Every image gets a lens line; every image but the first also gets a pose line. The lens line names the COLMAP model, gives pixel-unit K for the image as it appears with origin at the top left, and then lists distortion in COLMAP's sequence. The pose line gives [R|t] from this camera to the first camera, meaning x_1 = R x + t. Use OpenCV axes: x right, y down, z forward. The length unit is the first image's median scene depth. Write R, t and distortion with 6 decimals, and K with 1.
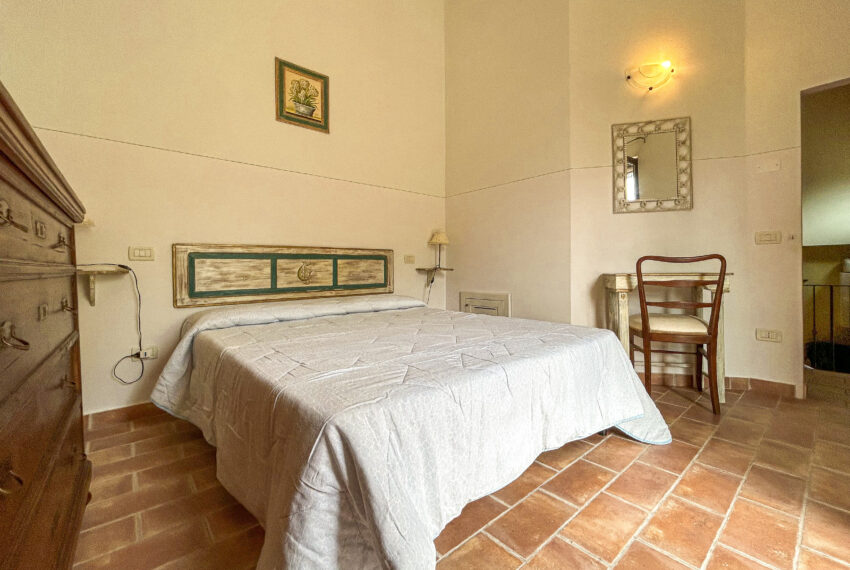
lens RADIAL K [[350.1, 0, 431.5], [0, 350.1, 272.9], [0, 0, 1]] dist [-0.003433, -0.000929]
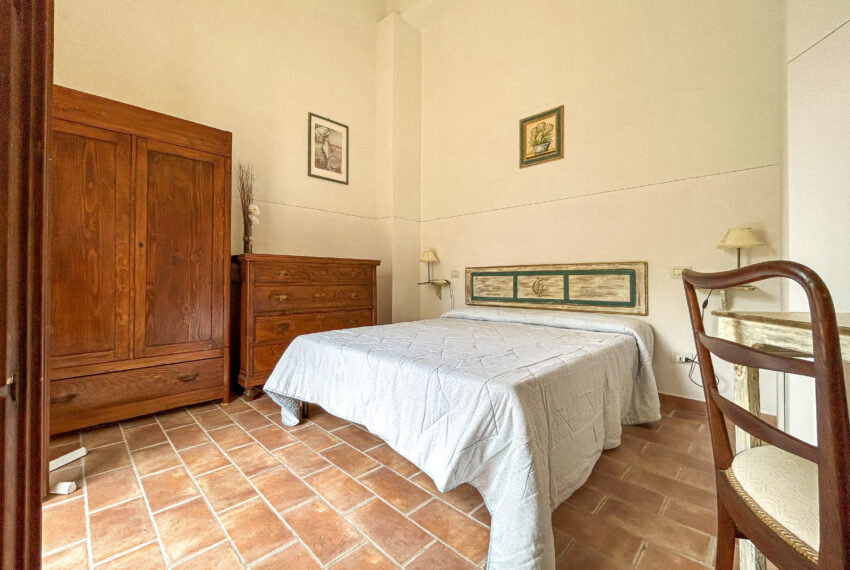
lens RADIAL K [[350.1, 0, 426.5], [0, 350.1, 279.0], [0, 0, 1]] dist [-0.003433, -0.000929]
pose [[0.095415, 0.009117, -0.995396, 0.806942], [-0.012831, 0.999886, 0.007928, -0.032773], [0.995355, 0.012016, 0.095521, 0.529963]]
